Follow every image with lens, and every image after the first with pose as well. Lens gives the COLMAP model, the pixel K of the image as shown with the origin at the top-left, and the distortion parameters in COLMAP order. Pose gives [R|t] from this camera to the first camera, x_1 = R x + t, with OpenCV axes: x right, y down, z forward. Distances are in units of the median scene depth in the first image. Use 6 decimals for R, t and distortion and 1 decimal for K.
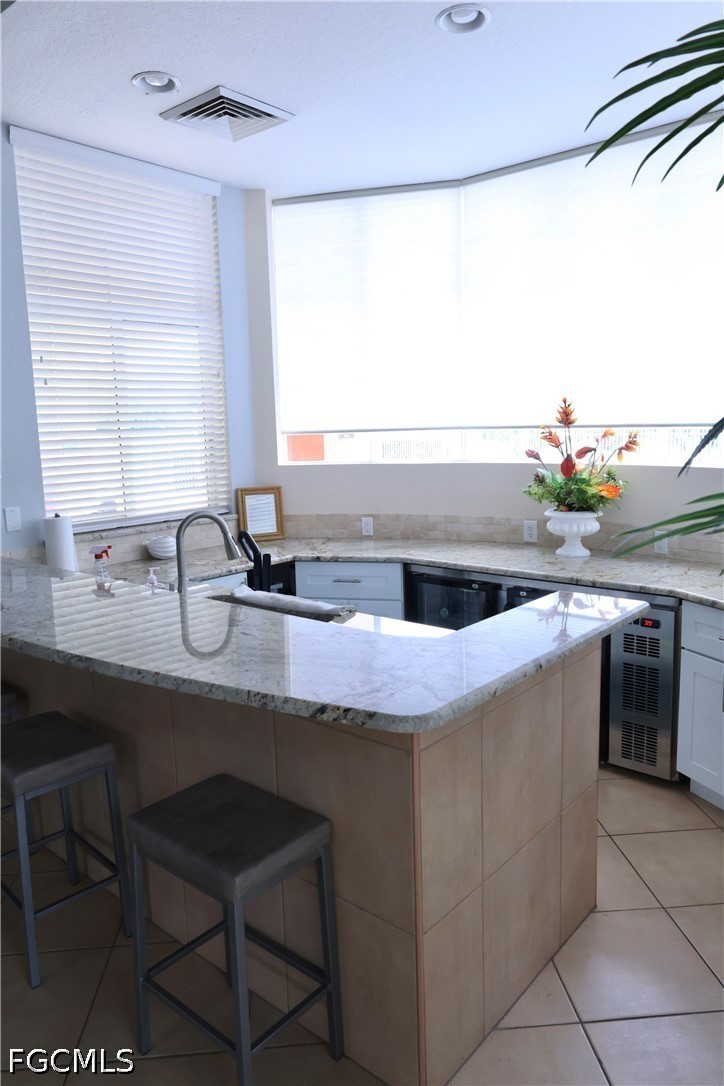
lens RADIAL K [[763.3, 0, 362.2], [0, 763.3, 542.1], [0, 0, 1]] dist [0.003489, 0.006663]
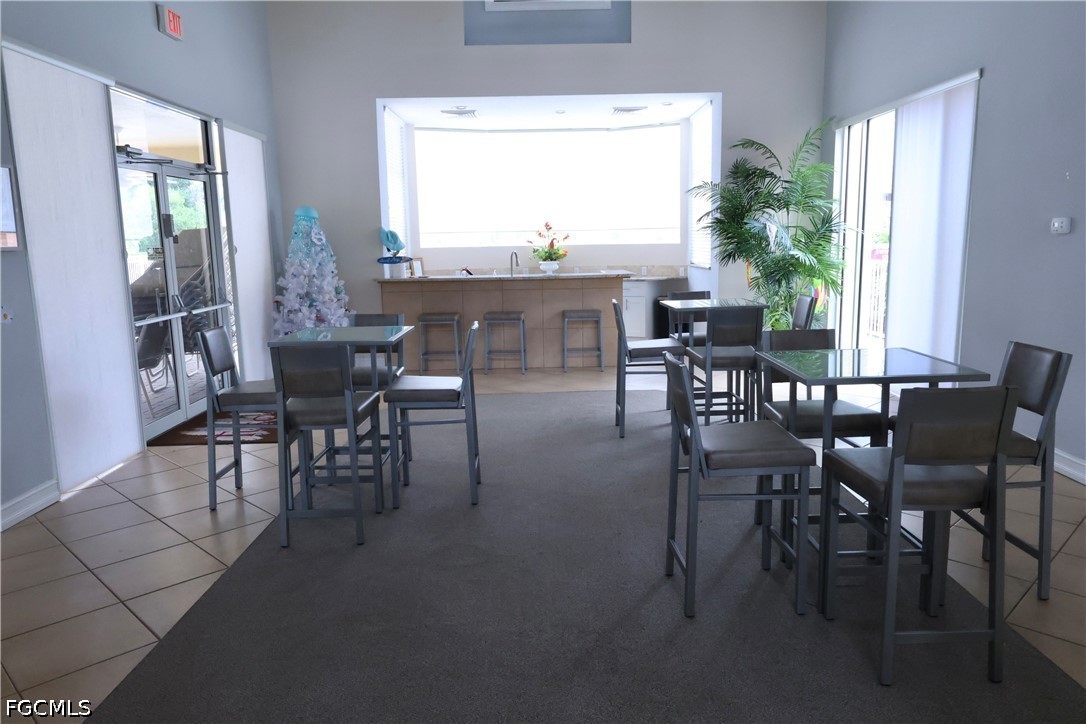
lens RADIAL K [[763.3, 0, 543.4], [0, 763.3, 360.8], [0, 0, 1]] dist [0.003489, 0.006663]
pose [[0.754241, -0.091141, 0.650241, -1.552239], [0.100039, 0.994709, 0.023384, 0.247251], [-0.648932, 0.047412, 0.759368, -1.044977]]
